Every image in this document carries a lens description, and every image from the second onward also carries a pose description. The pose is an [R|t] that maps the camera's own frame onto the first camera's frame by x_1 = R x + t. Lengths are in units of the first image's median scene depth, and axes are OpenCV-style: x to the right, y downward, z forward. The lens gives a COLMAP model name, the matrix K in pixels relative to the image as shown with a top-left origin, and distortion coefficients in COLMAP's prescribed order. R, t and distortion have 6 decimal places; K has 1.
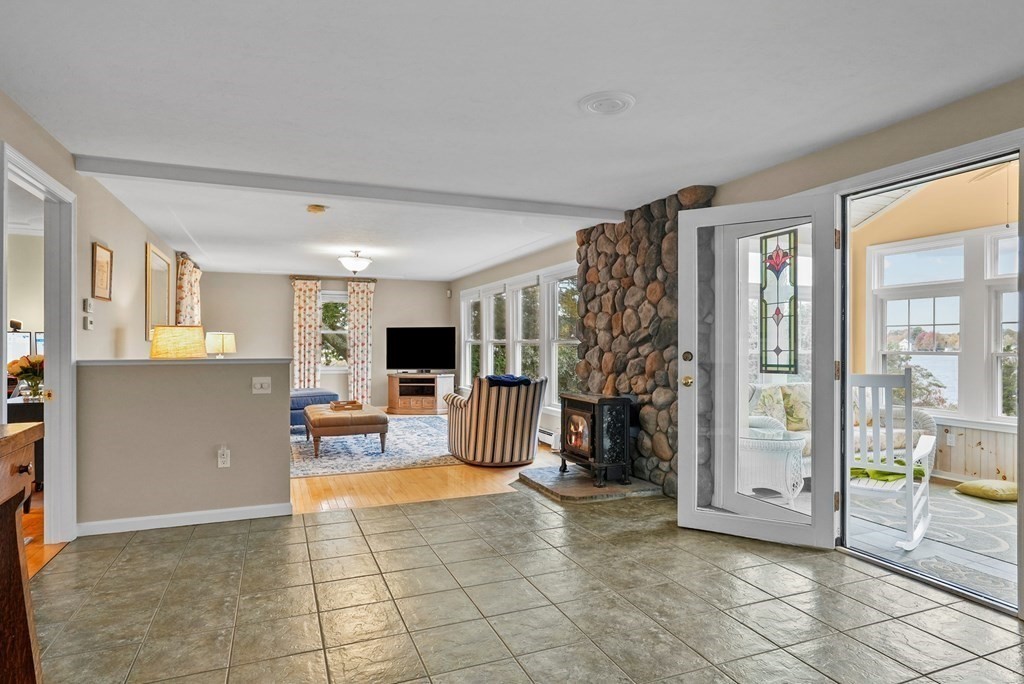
lens RADIAL K [[568.1, 0, 501.6], [0, 568.1, 343.8], [0, 0, 1]] dist [-0.012706, 0.002008]
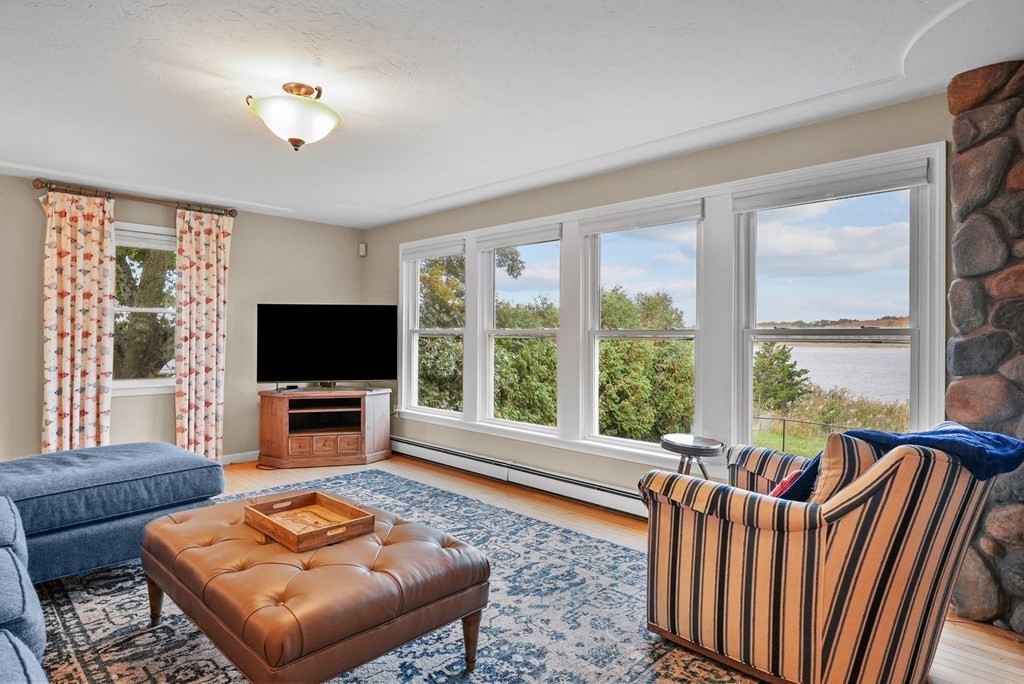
lens RADIAL K [[568.1, 0, 516.1], [0, 568.1, 337.1], [0, 0, 1]] dist [-0.012706, 0.002008]
pose [[0.912331, 0.004881, 0.409424, -0.206076], [-0.006455, 0.999976, 0.002463, -0.000397], [-0.409403, -0.004890, 0.912341, 0.435754]]
